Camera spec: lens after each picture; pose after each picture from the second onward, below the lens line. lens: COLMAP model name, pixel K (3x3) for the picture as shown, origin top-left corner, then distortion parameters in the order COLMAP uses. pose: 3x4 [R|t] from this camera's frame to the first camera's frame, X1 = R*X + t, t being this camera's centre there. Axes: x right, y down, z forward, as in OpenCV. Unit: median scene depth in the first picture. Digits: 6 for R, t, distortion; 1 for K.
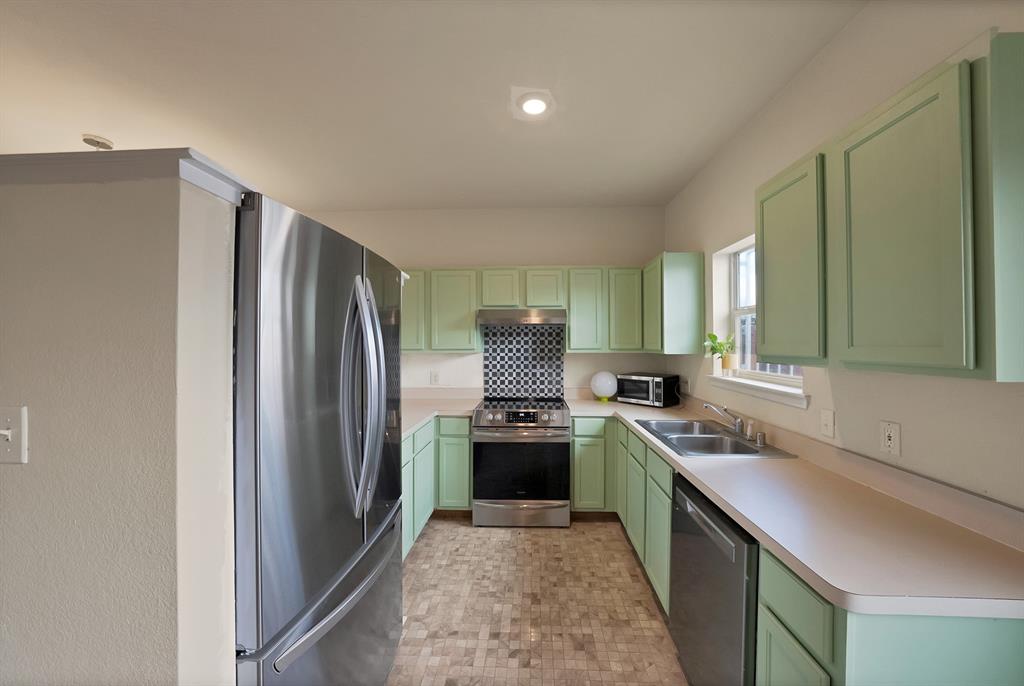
lens RADIAL K [[369.0, 0, 532.1], [0, 369.0, 342.6], [0, 0, 1]] dist [-0.025138, 0.004121]
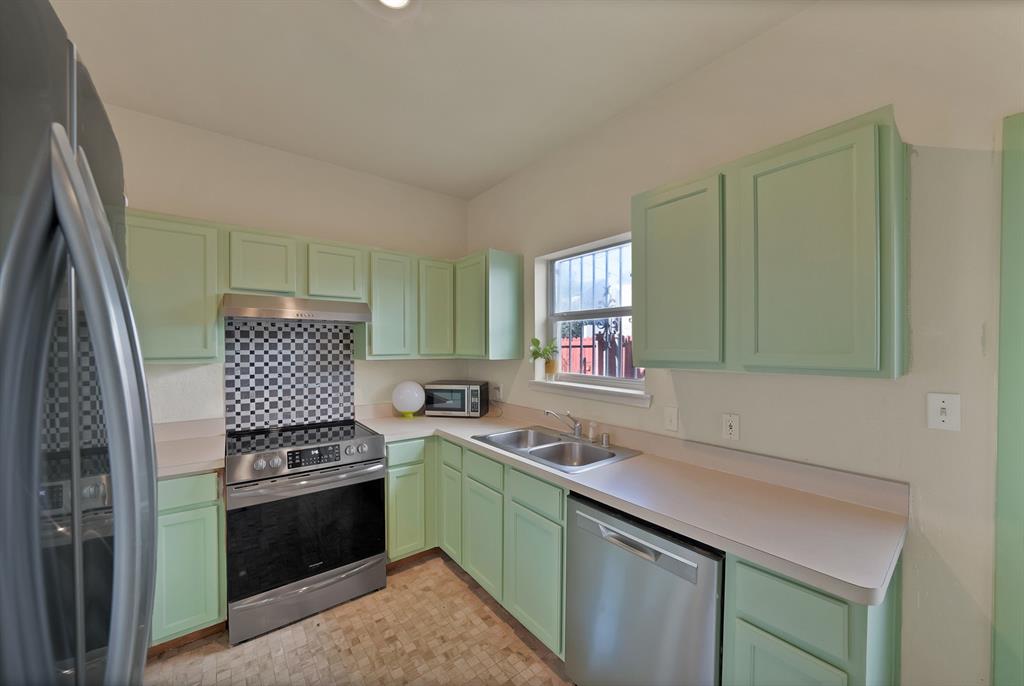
lens RADIAL K [[369.0, 0, 514.1], [0, 369.0, 351.9], [0, 0, 1]] dist [-0.025138, 0.004121]
pose [[0.778729, -0.006884, 0.627323, -0.162922], [-0.003386, 0.999879, 0.015175, -0.002303], [-0.627351, -0.013942, 0.778611, 0.237051]]
